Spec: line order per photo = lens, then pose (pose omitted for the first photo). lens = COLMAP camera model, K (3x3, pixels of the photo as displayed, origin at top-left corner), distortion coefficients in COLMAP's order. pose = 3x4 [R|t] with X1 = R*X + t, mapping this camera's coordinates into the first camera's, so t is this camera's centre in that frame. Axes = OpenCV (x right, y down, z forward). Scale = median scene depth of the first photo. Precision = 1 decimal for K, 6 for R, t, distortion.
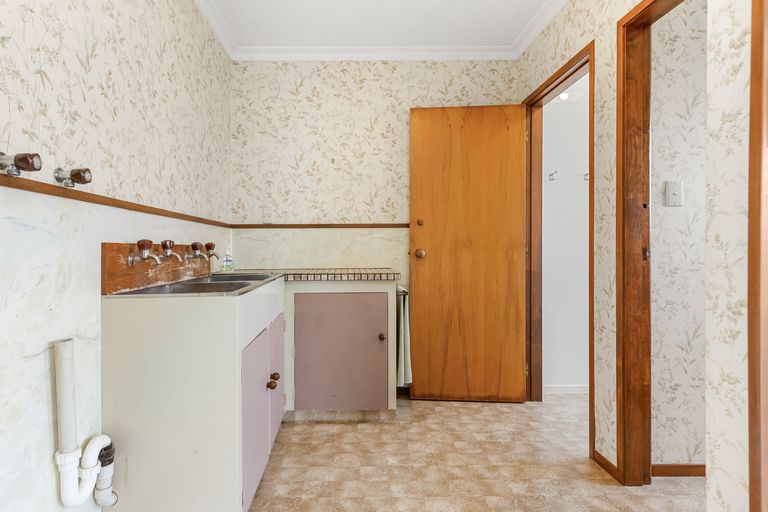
lens RADIAL K [[351.3, 0, 382.4], [0, 351.3, 255.5], [0, 0, 1]] dist [-0.000538, -0.000460]
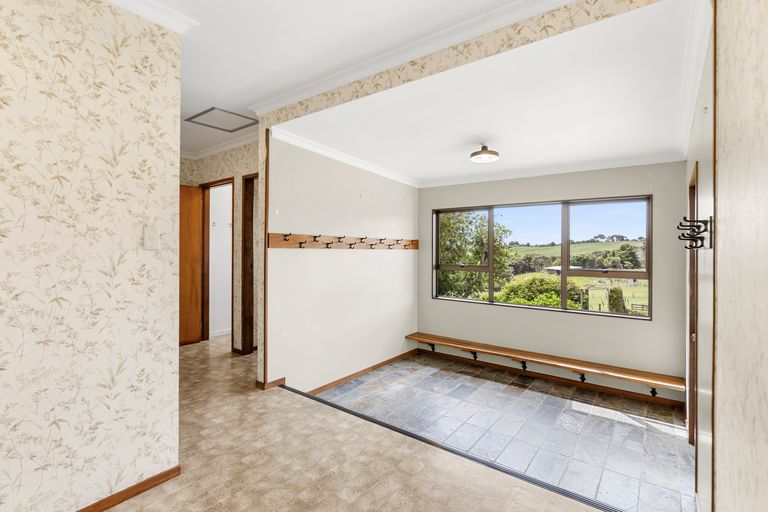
lens RADIAL K [[366.6, 0, 384.0], [0, 366.6, 249.4], [0, 0, 1]] dist [0.000391, 0.000131]
pose [[0.605513, 0.000898, 0.795835, -0.757147], [-0.005980, 0.999976, 0.003421, -0.131148], [-0.795813, -0.006831, 0.605504, -1.313232]]
